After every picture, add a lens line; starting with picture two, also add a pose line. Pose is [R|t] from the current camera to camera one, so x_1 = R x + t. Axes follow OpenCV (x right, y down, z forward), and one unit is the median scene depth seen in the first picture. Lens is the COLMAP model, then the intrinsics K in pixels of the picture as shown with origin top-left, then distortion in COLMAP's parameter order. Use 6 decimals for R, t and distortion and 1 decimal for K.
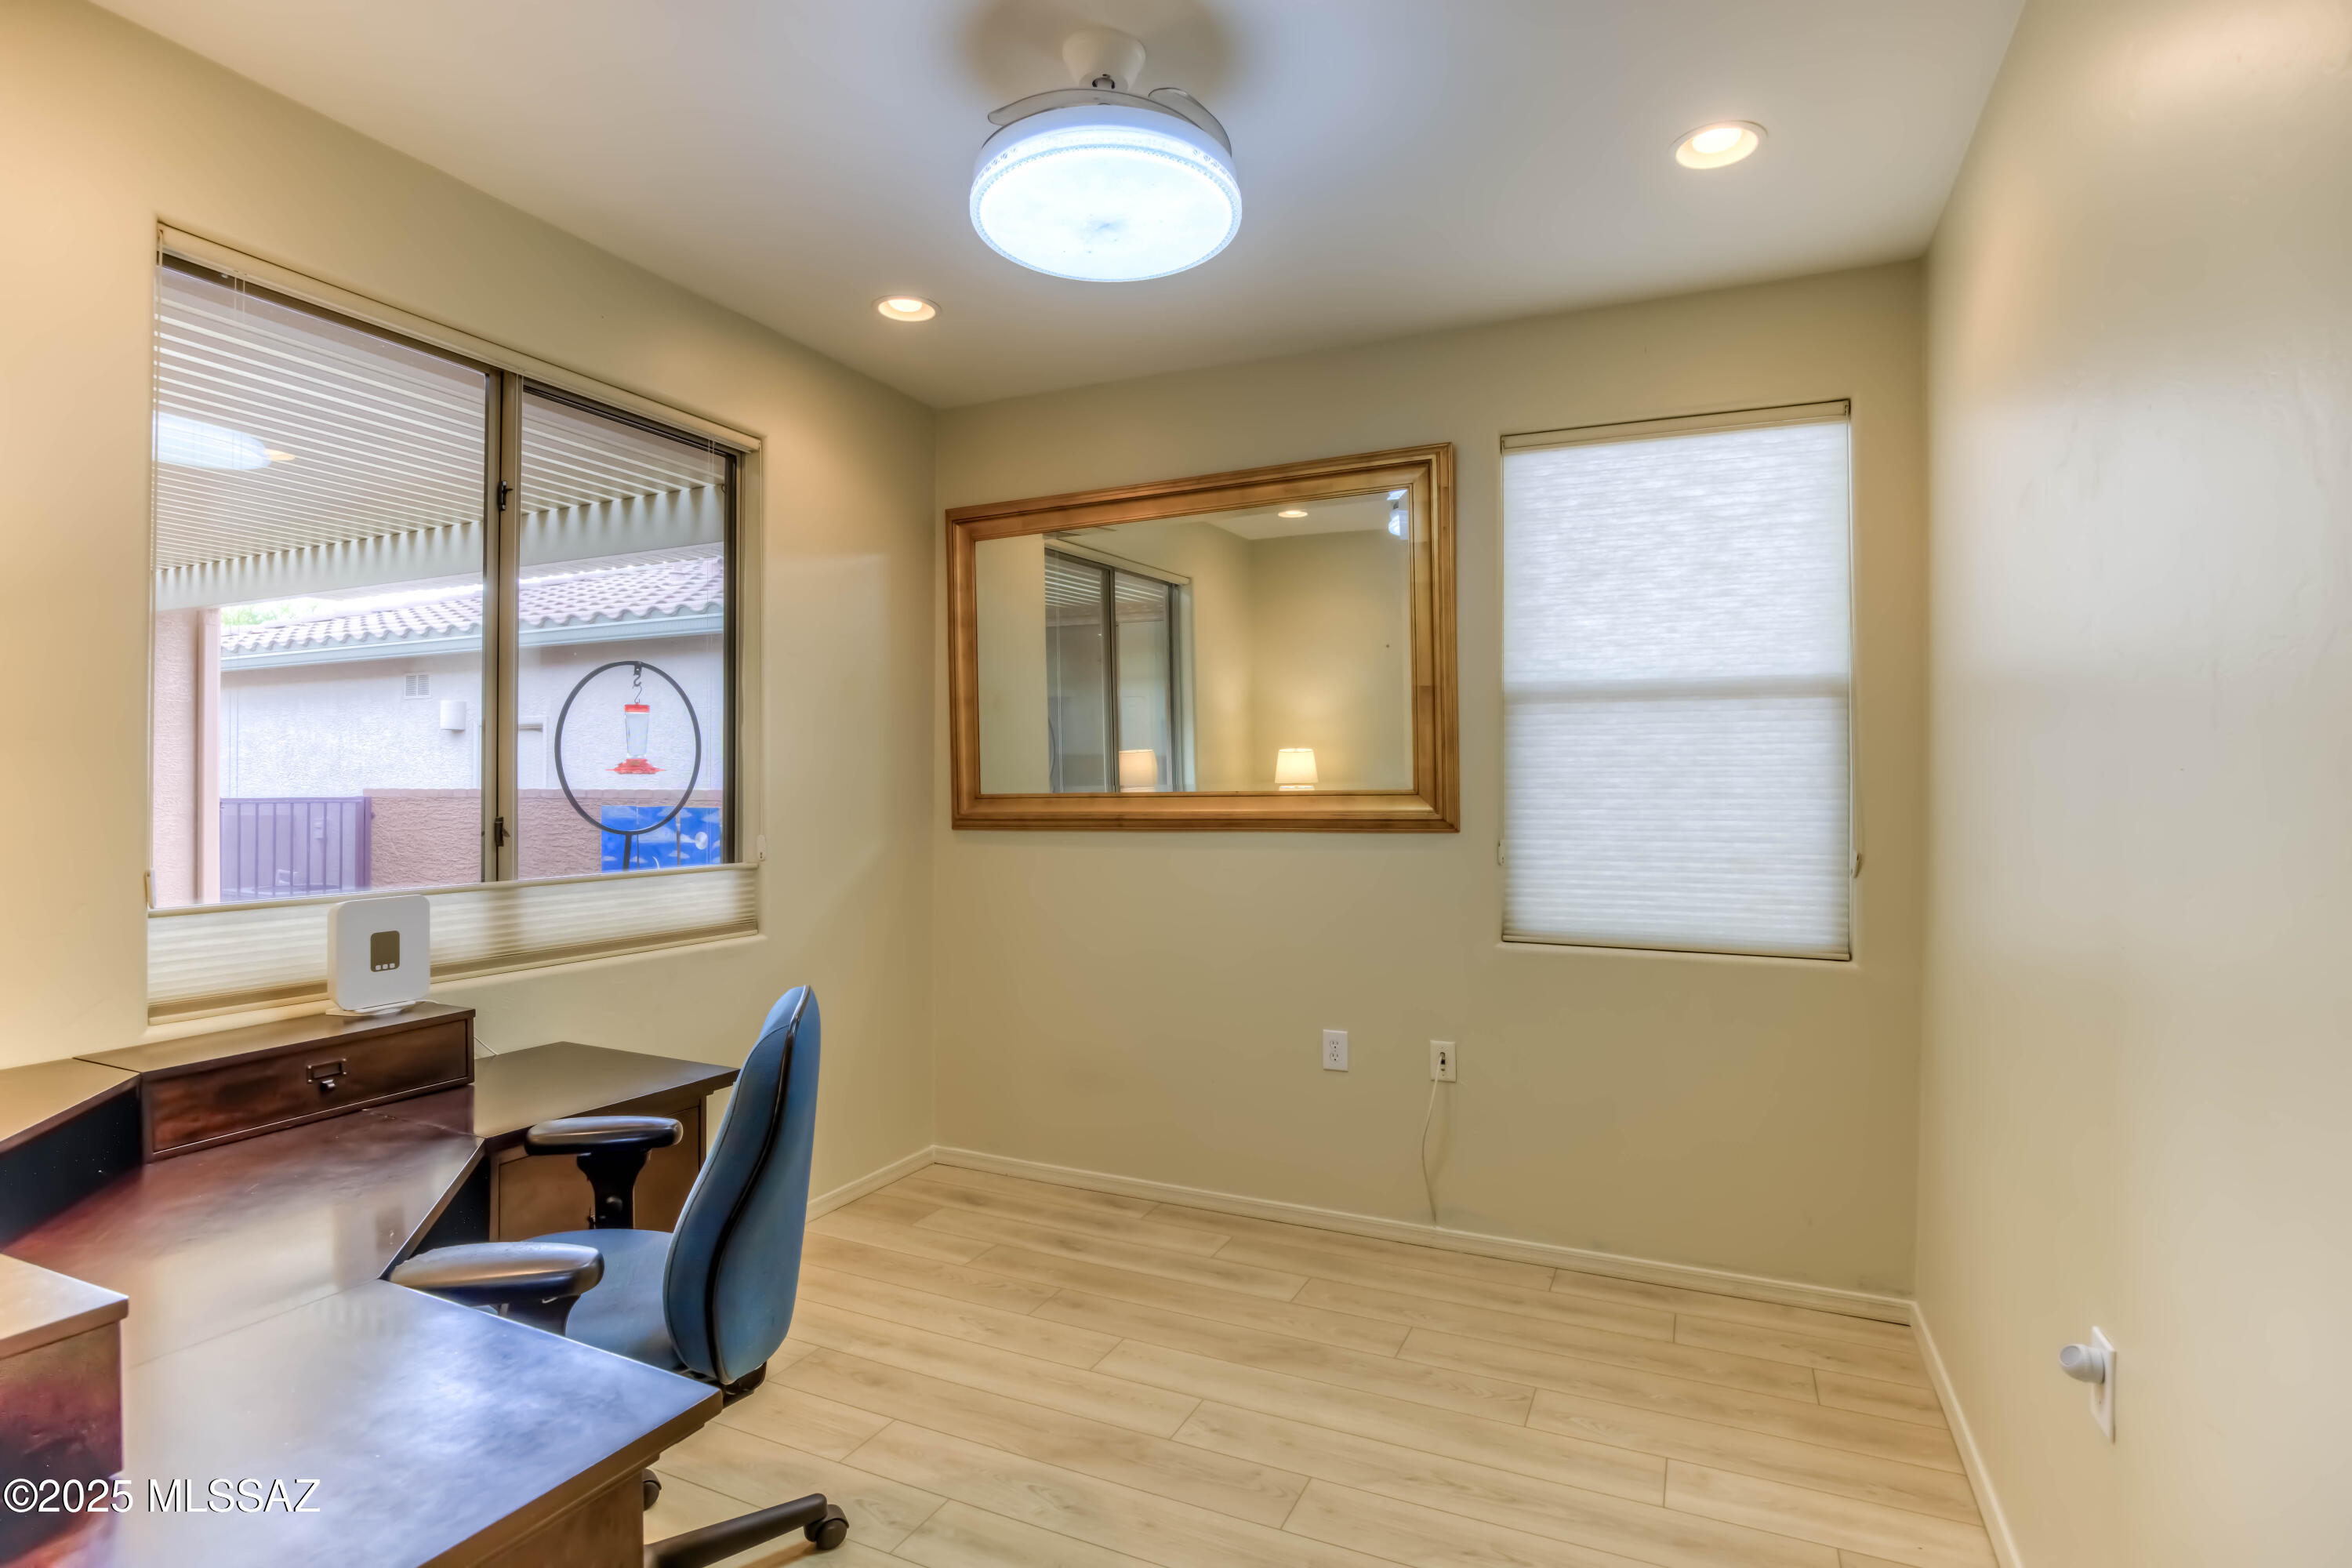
lens RADIAL K [[1189.1, 0, 1171.9], [0, 1189.1, 778.5], [0, 0, 1]] dist [-0.031119, 0.006390]
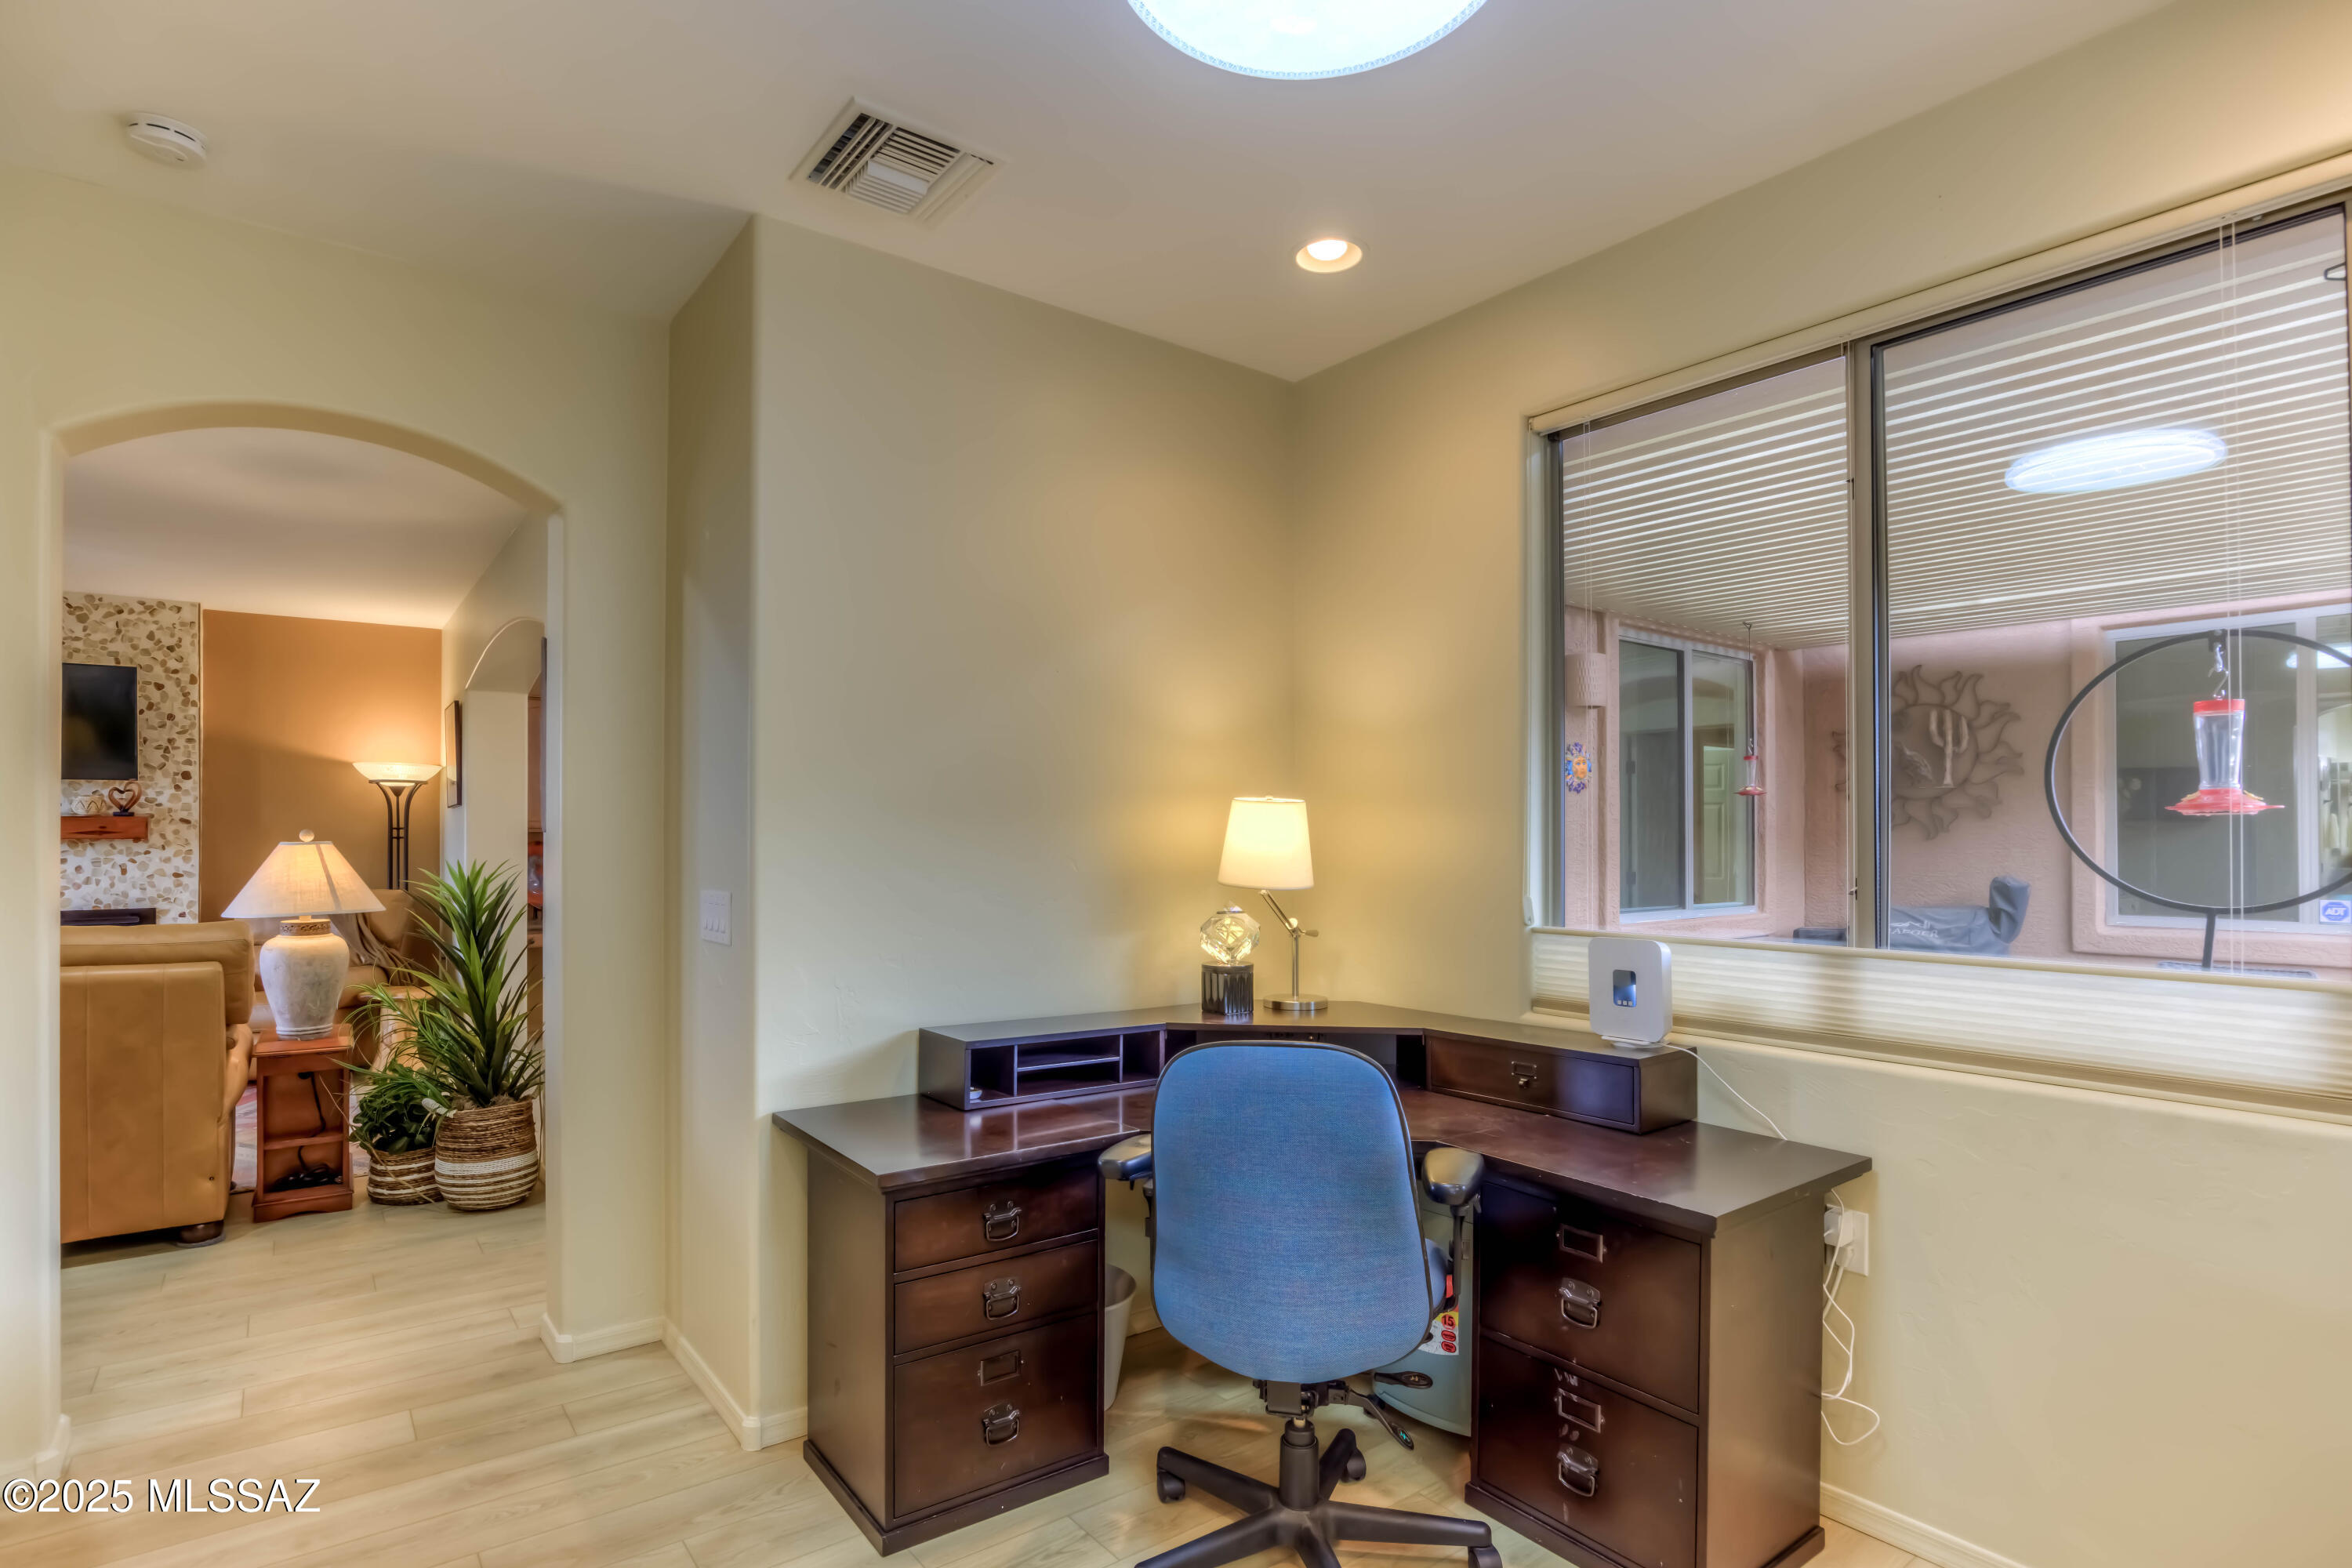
lens RADIAL K [[1189.1, 0, 1198.3], [0, 1189.1, 824.6], [0, 0, 1]] dist [-0.031119, 0.006390]
pose [[-0.458243, -0.008204, -0.888789, 0.416483], [0.004812, 0.999920, -0.011711, 0.007906], [0.888814, -0.009643, -0.458167, 1.024353]]
